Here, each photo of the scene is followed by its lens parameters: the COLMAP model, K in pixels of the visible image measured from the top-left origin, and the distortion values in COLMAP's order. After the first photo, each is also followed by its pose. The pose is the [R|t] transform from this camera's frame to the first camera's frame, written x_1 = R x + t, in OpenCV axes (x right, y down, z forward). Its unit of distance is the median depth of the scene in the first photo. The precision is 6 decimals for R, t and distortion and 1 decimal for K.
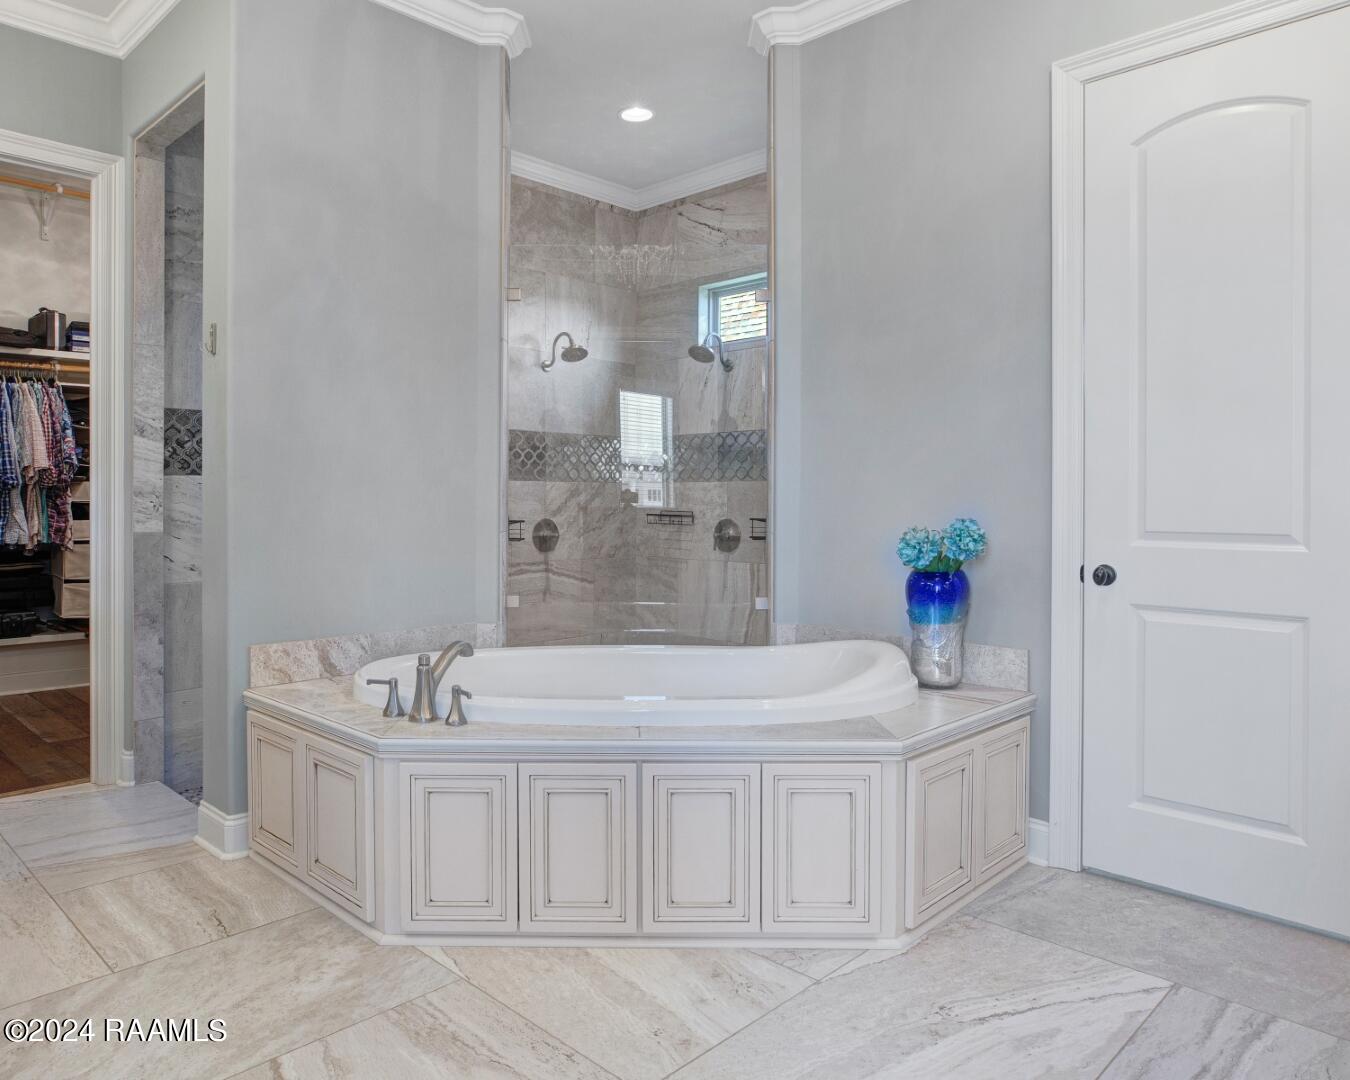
lens RADIAL K [[929.9, 0, 675.1], [0, 929.9, 534.7], [0, 0, 1]] dist [0.001960, 0.000041]
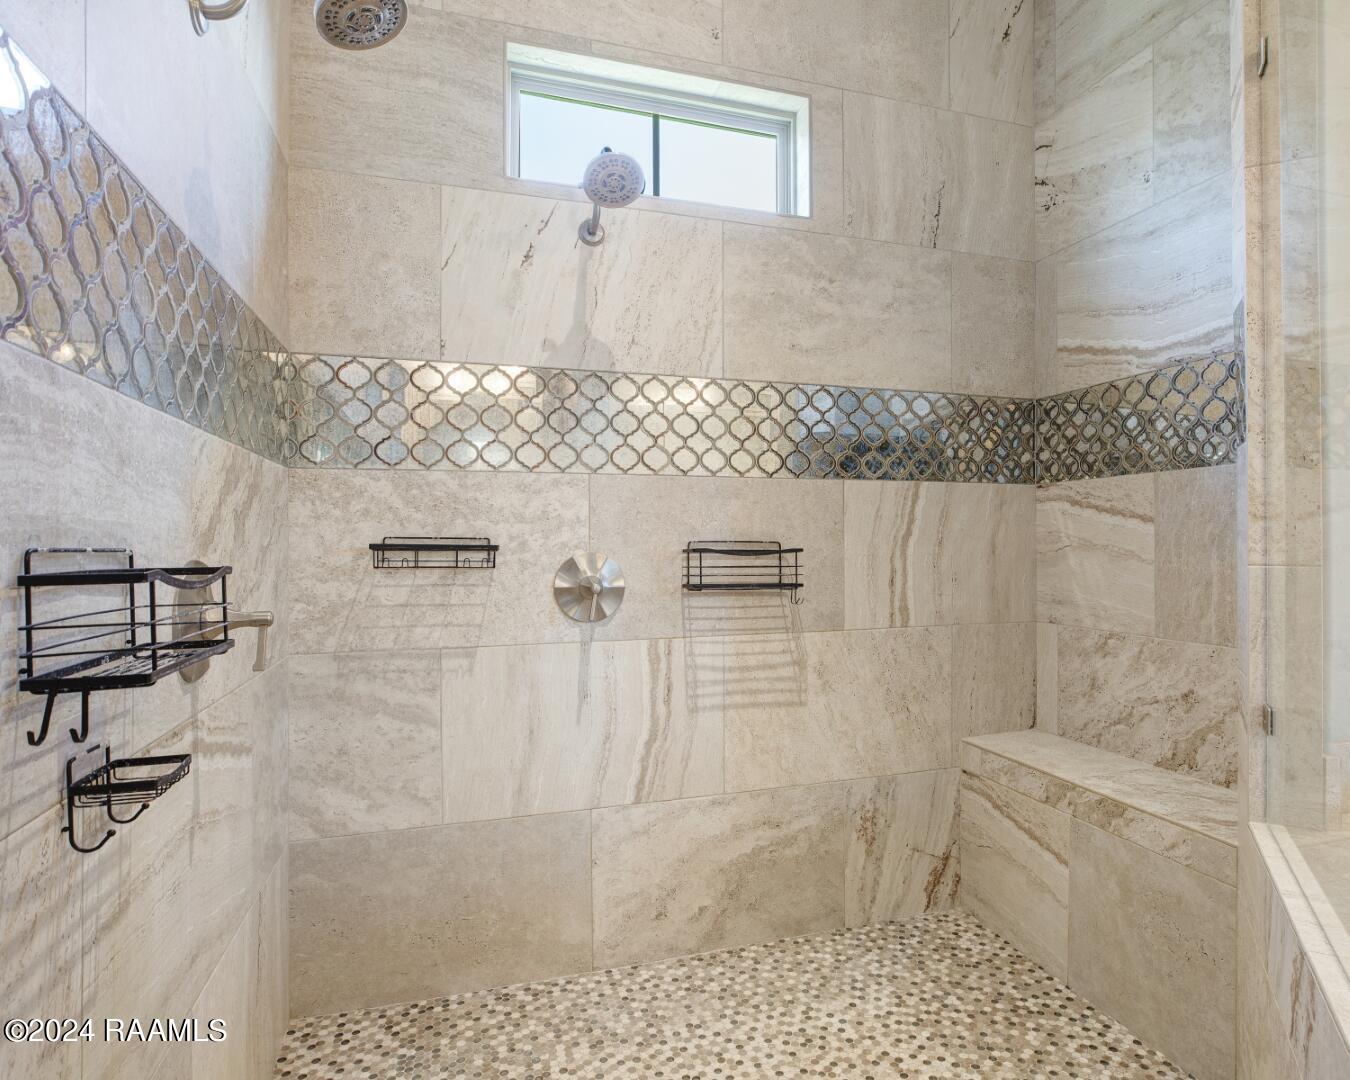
lens RADIAL K [[817.1, 0, 674.9], [0, 817.1, 536.3], [0, 0, 1]] dist [-0.007446, -0.000665]
pose [[0.469150, -0.004827, 0.883106, -0.285721], [0.034534, 0.999320, -0.012883, -0.017866], [-0.882443, 0.036541, 0.468997, 0.745528]]
